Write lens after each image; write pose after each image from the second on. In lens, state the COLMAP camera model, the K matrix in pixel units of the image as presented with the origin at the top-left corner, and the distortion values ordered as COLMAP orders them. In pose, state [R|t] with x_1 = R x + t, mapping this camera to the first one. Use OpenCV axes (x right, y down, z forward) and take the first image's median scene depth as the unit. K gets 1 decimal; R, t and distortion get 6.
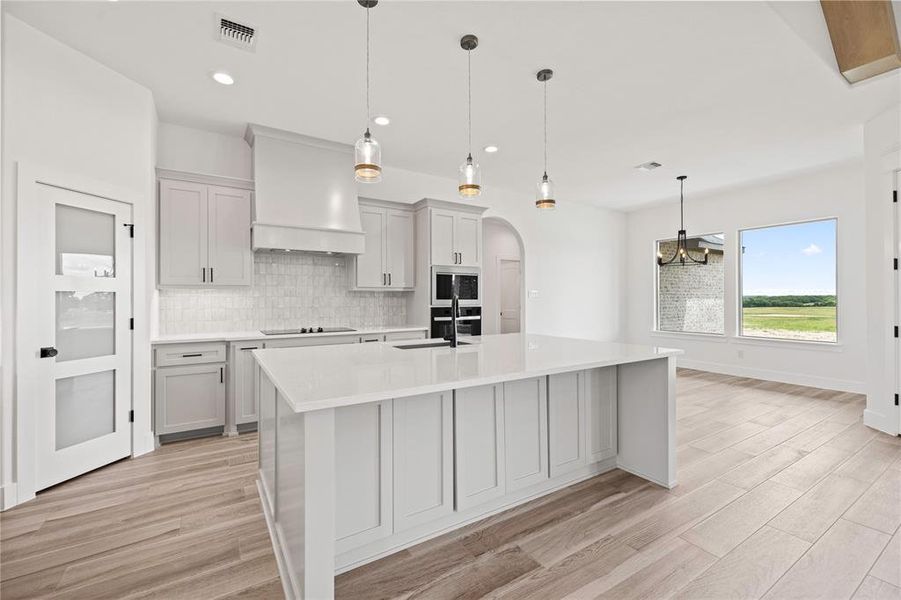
lens RADIAL K [[376.8, 0, 450.5], [0, 376.8, 300.0], [0, 0, 1]] dist [-0.000207, -0.000067]
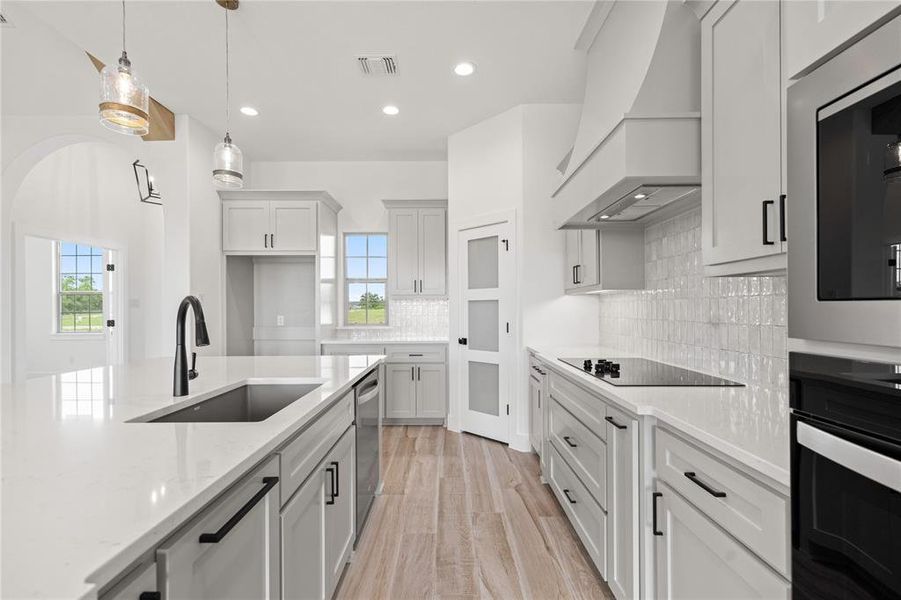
lens RADIAL K [[391.7, 0, 444.8], [0, 391.7, 310.0], [0, 0, 1]] dist [-0.000160, 0.000039]
pose [[-0.533923, 0.006533, -0.845508, 0.266951], [0.001160, 0.999975, 0.006994, 0.002550], [0.845532, 0.002753, -0.533917, 1.602794]]
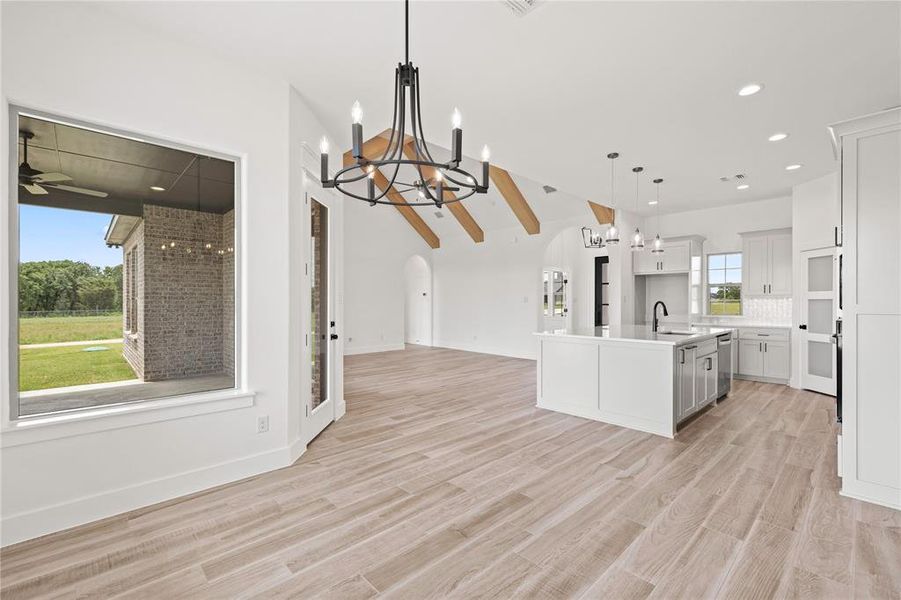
lens RADIAL K [[387.4, 0, 450.1], [0, 387.4, 302.9], [0, 0, 1]] dist [0.000100, -0.000076]
pose [[-0.981980, 0.001734, -0.188979, 1.260478], [0.000090, 0.999962, 0.008709, -0.020066], [0.188987, 0.008535, -0.981942, 2.563358]]
